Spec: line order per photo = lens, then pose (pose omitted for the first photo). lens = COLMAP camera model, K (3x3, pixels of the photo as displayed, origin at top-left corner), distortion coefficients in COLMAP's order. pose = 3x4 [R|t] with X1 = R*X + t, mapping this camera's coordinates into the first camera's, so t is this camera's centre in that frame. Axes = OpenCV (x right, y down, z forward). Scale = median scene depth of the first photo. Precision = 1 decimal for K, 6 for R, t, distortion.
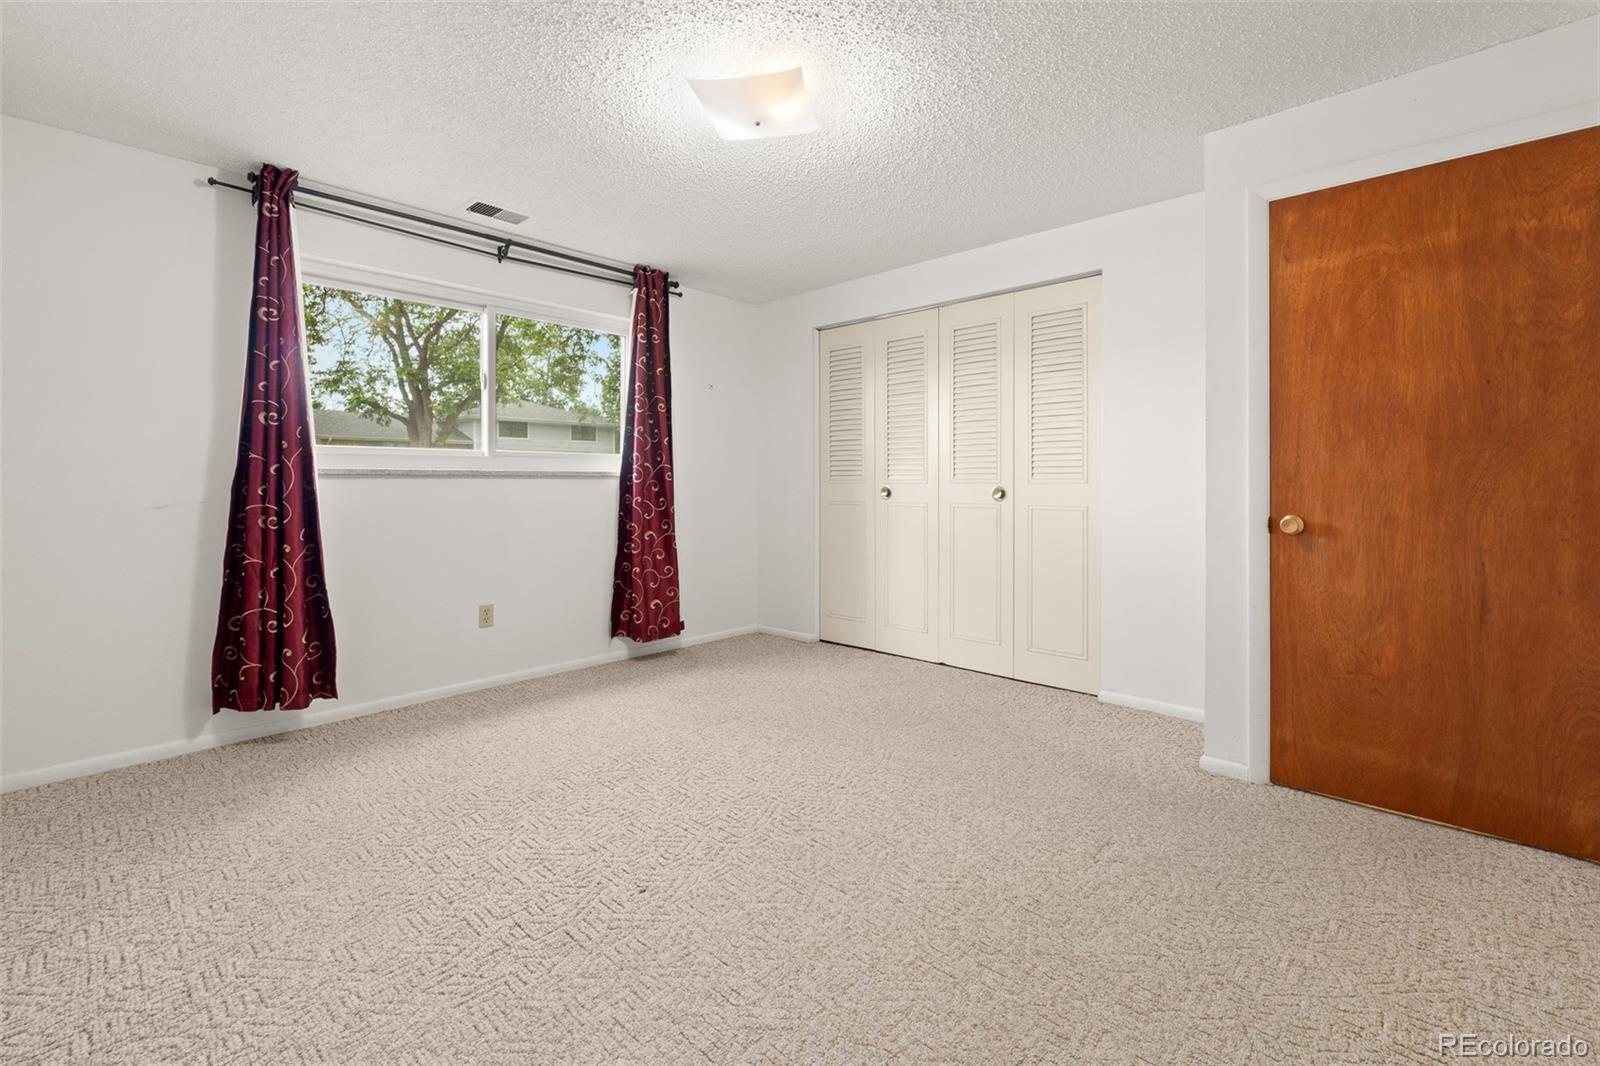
lens RADIAL K [[701.9, 0, 804.9], [0, 701.9, 461.0], [0, 0, 1]] dist [-0.001887, -0.000289]
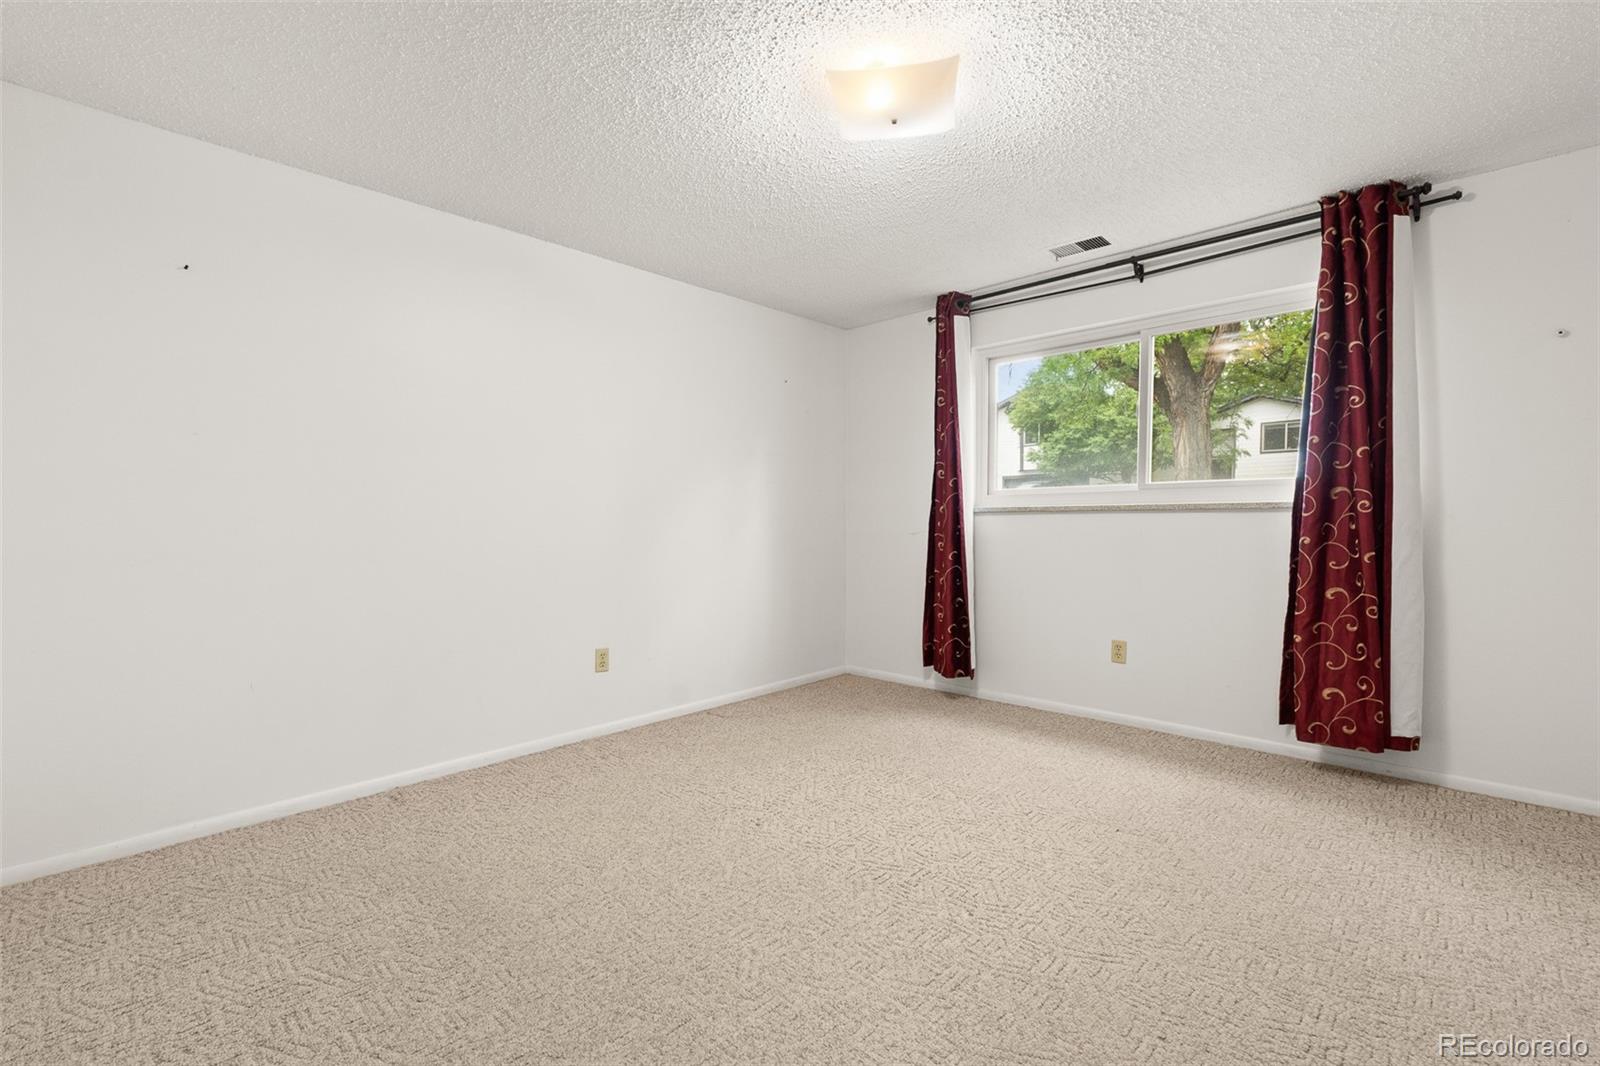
lens RADIAL K [[703.8, 0, 770.9], [0, 703.8, 534.6], [0, 0, 1]] dist [0.000013, -0.000027]
pose [[-0.036832, 0.022366, -0.999071, 0.539244], [0.038152, 0.999052, 0.020959, 0.015426], [0.998593, -0.037345, -0.037651, 0.538122]]
